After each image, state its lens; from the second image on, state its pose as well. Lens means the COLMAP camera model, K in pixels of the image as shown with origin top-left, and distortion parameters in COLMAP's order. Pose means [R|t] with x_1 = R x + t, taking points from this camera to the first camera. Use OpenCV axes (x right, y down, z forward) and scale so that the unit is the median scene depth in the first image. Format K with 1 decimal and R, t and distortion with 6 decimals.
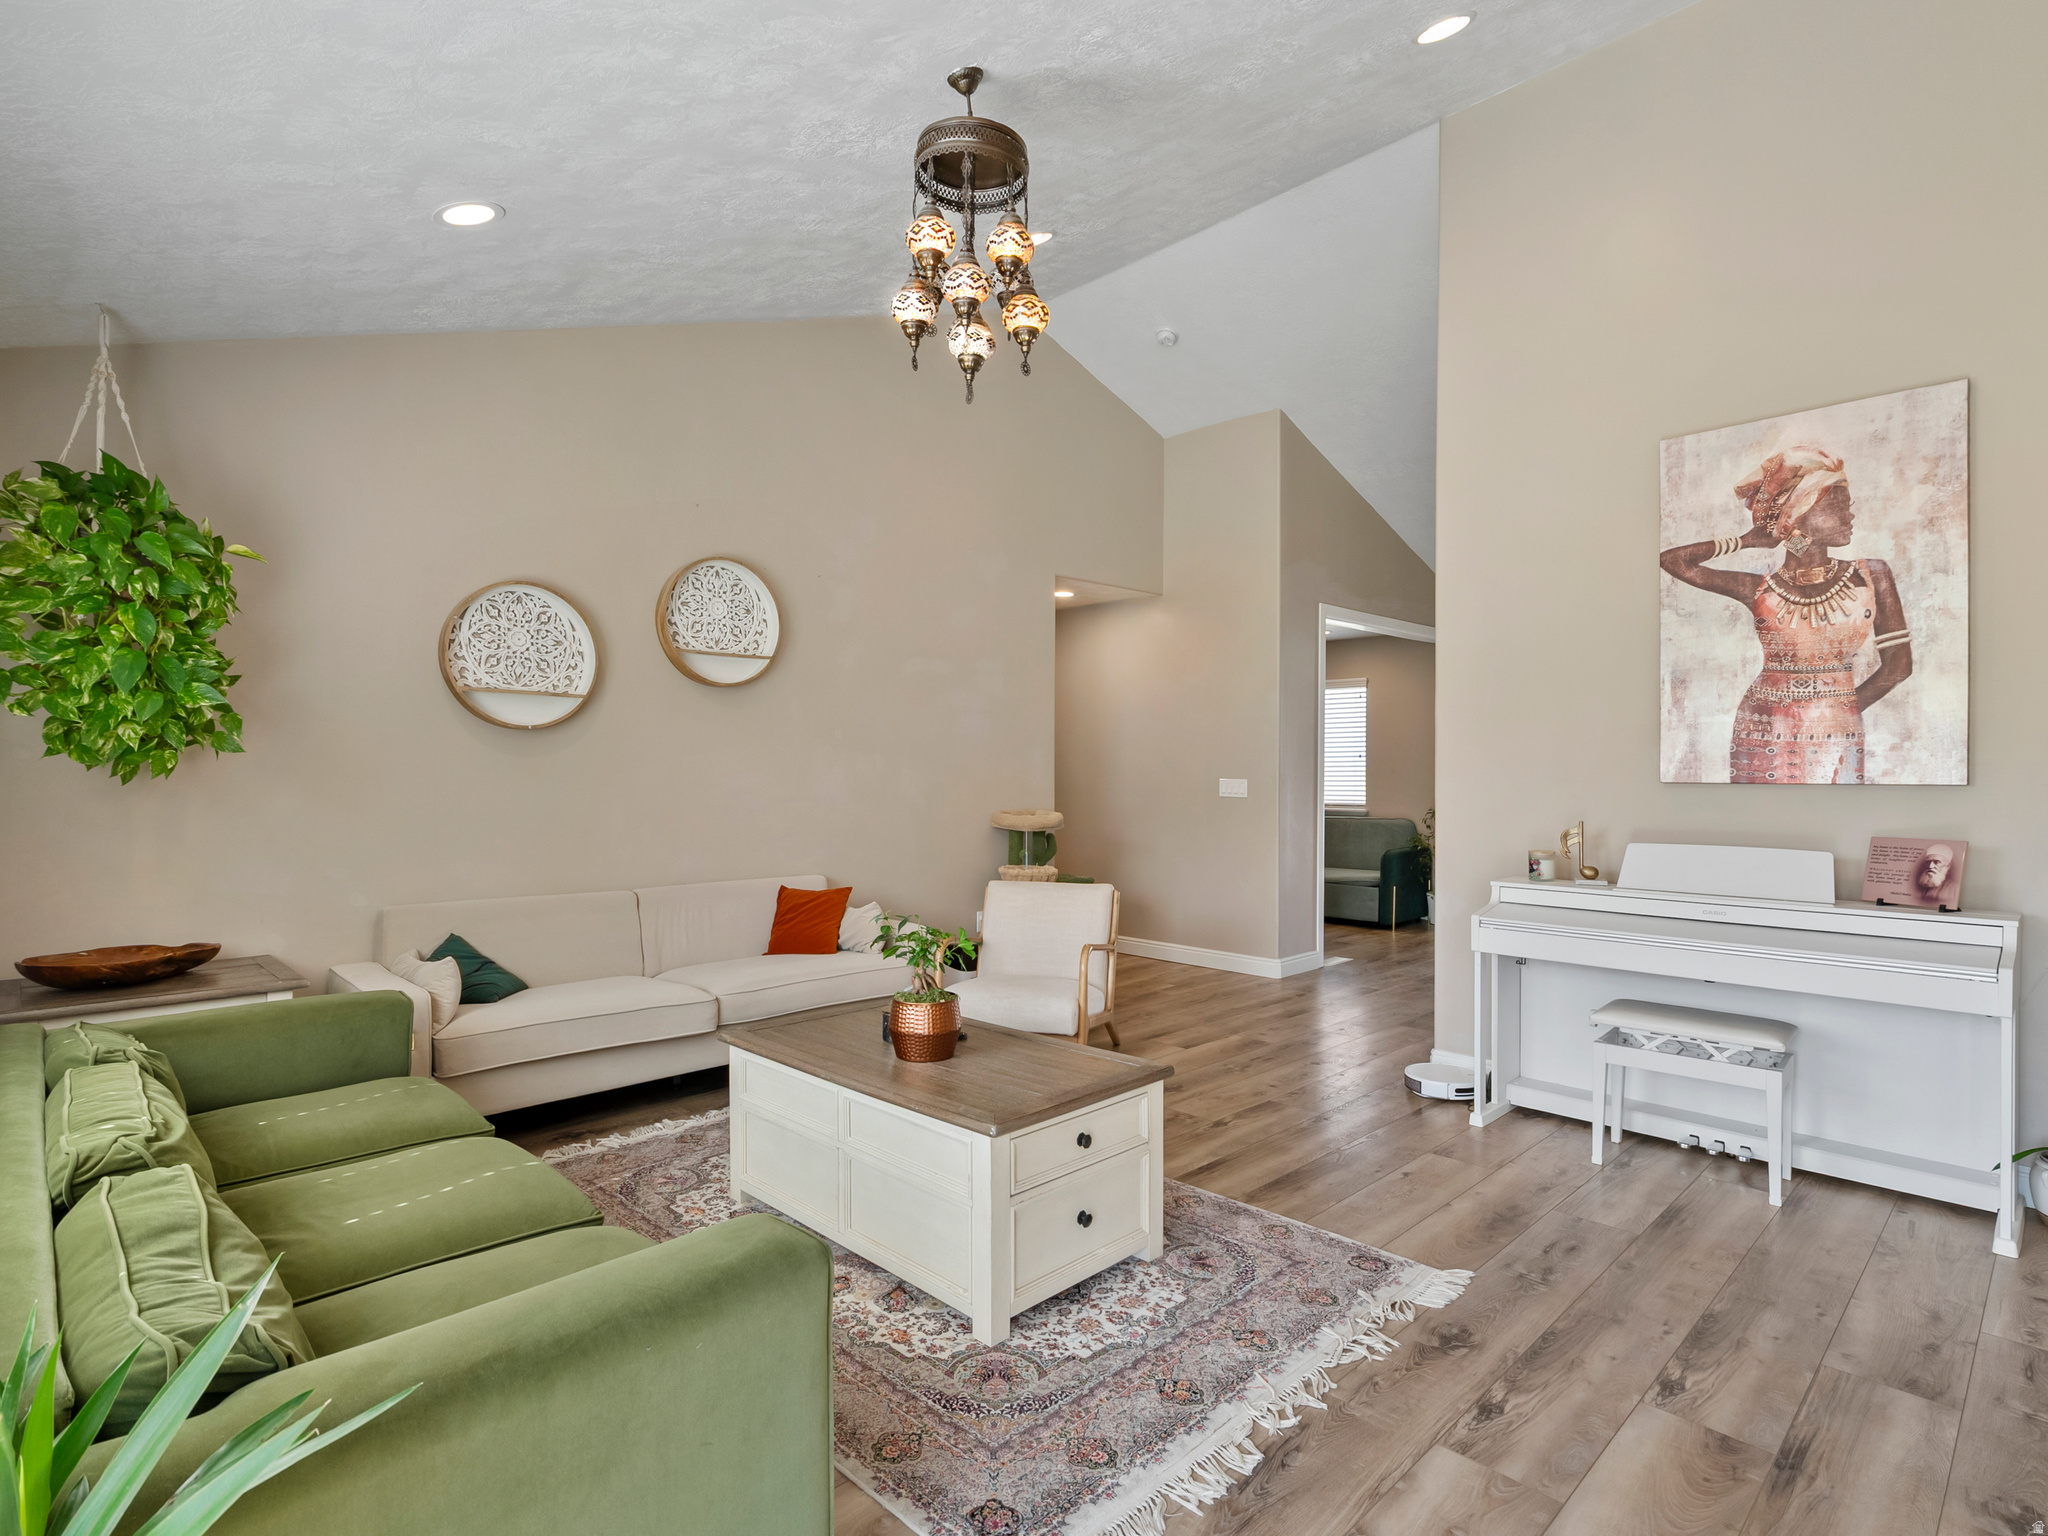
lens RADIAL K [[1042.1, 0, 1018.8], [0, 1042.1, 769.3], [0, 0, 1]] dist [-0.004631, 0.005199]
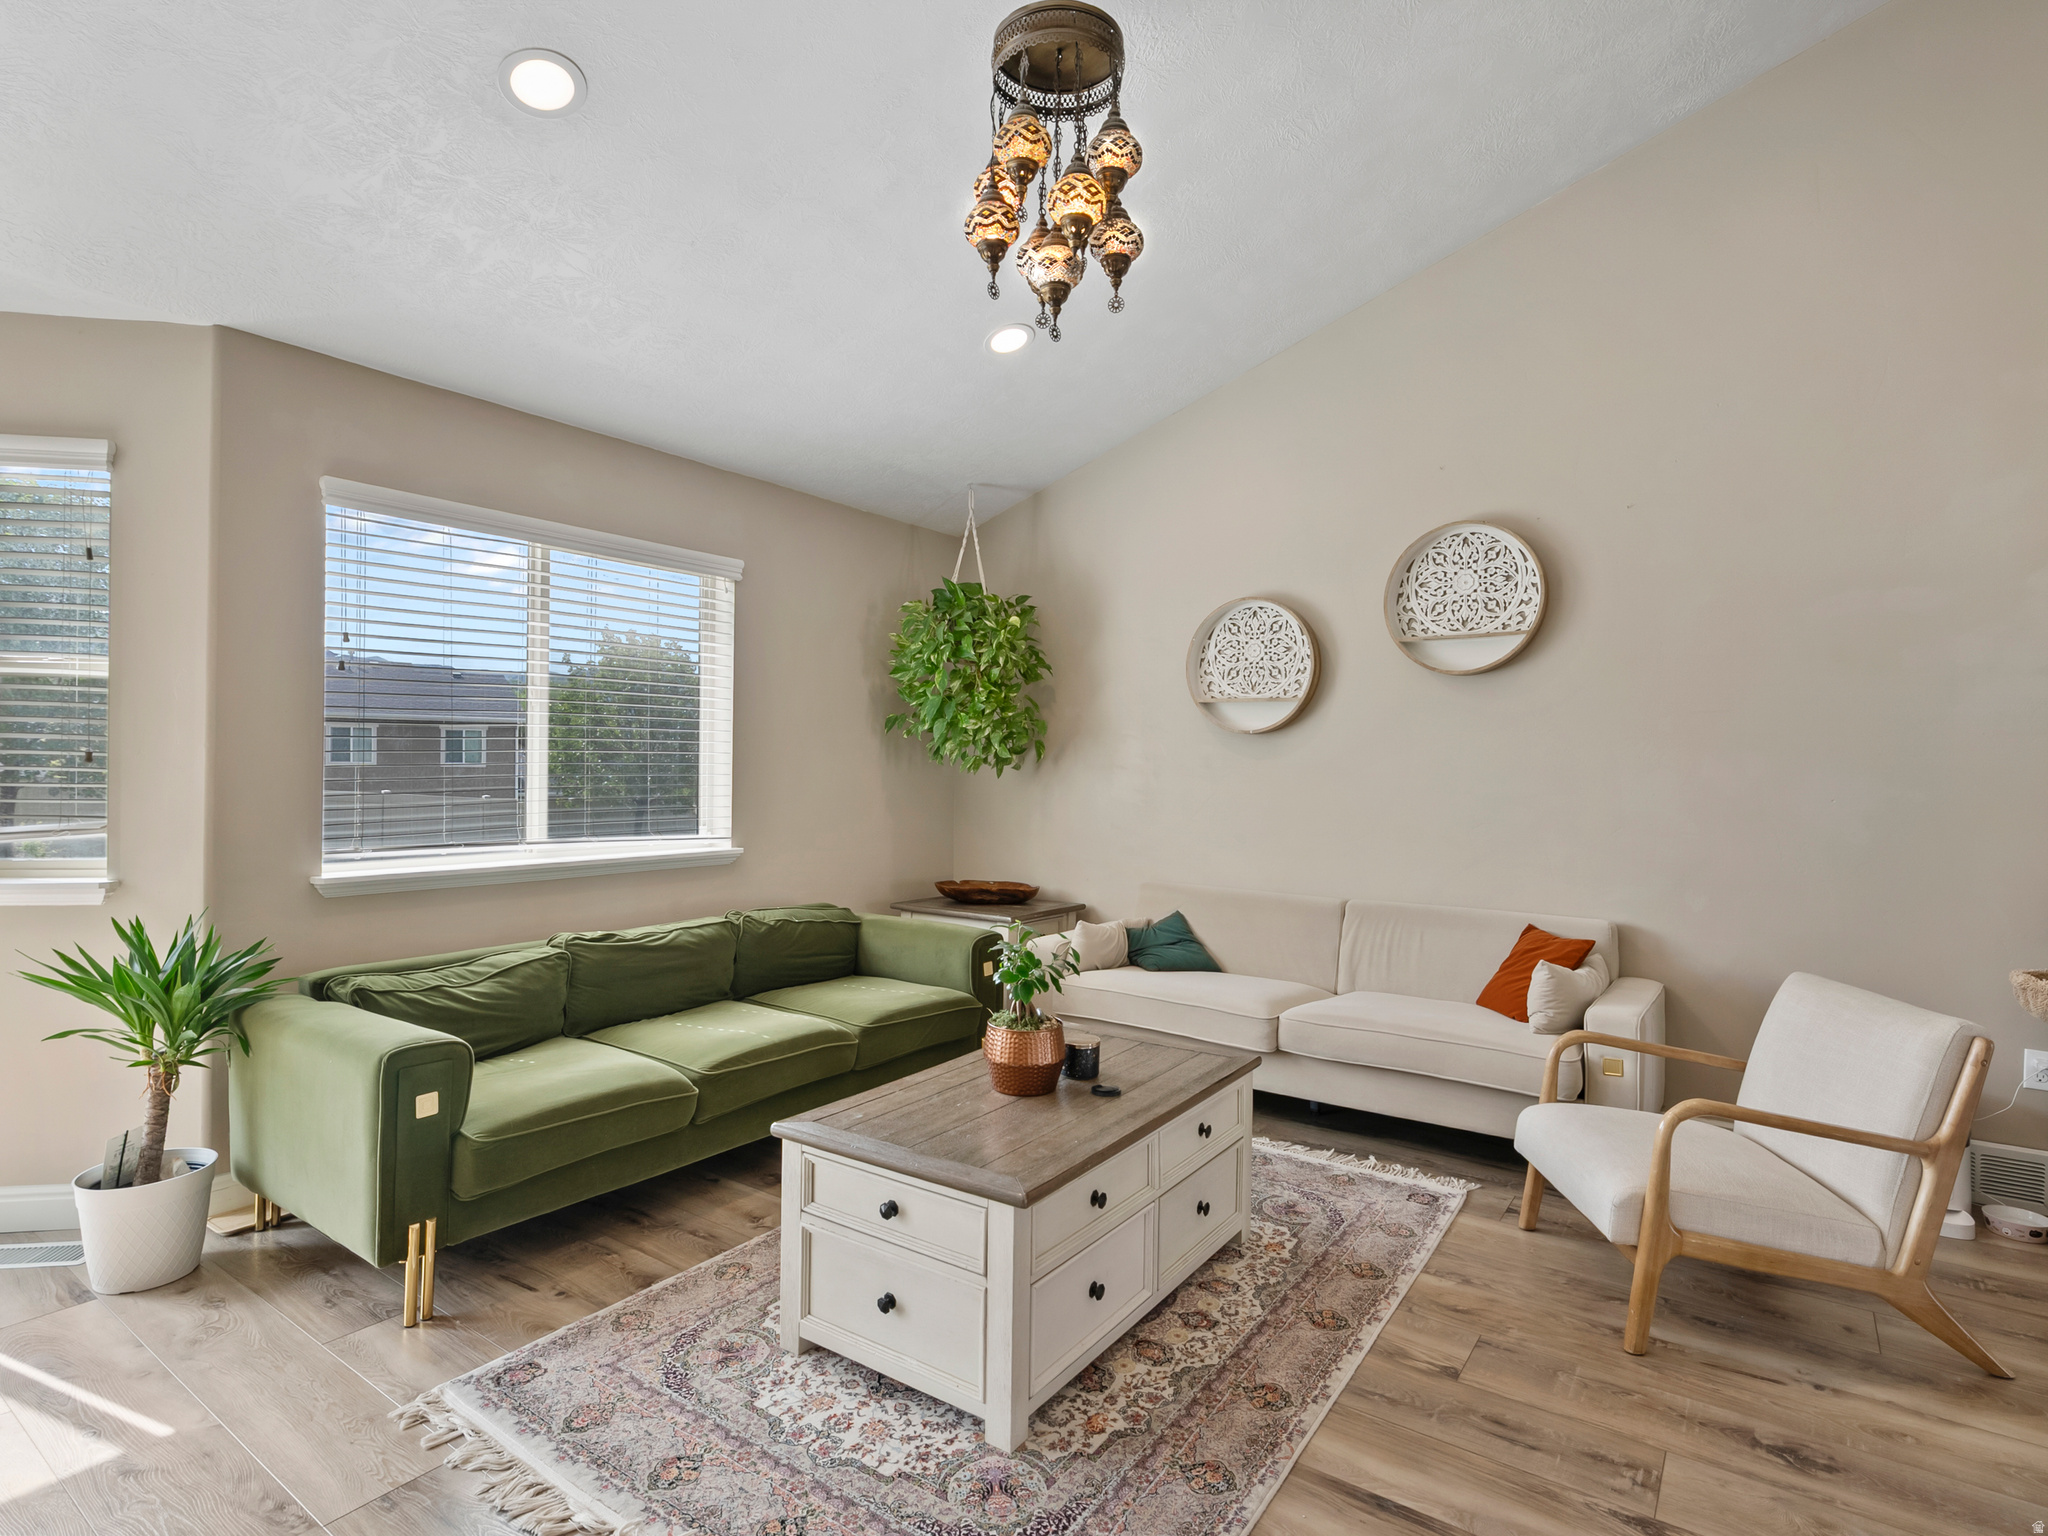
lens RADIAL K [[1042.1, 0, 1016.6], [0, 1042.1, 768.3], [0, 0, 1]] dist [-0.004631, 0.005199]
pose [[0.186458, 0.002663, -0.982459, 0.536685], [-0.010876, 0.999941, 0.000646, -0.000828], [0.982403, 0.010564, 0.186476, 0.557196]]
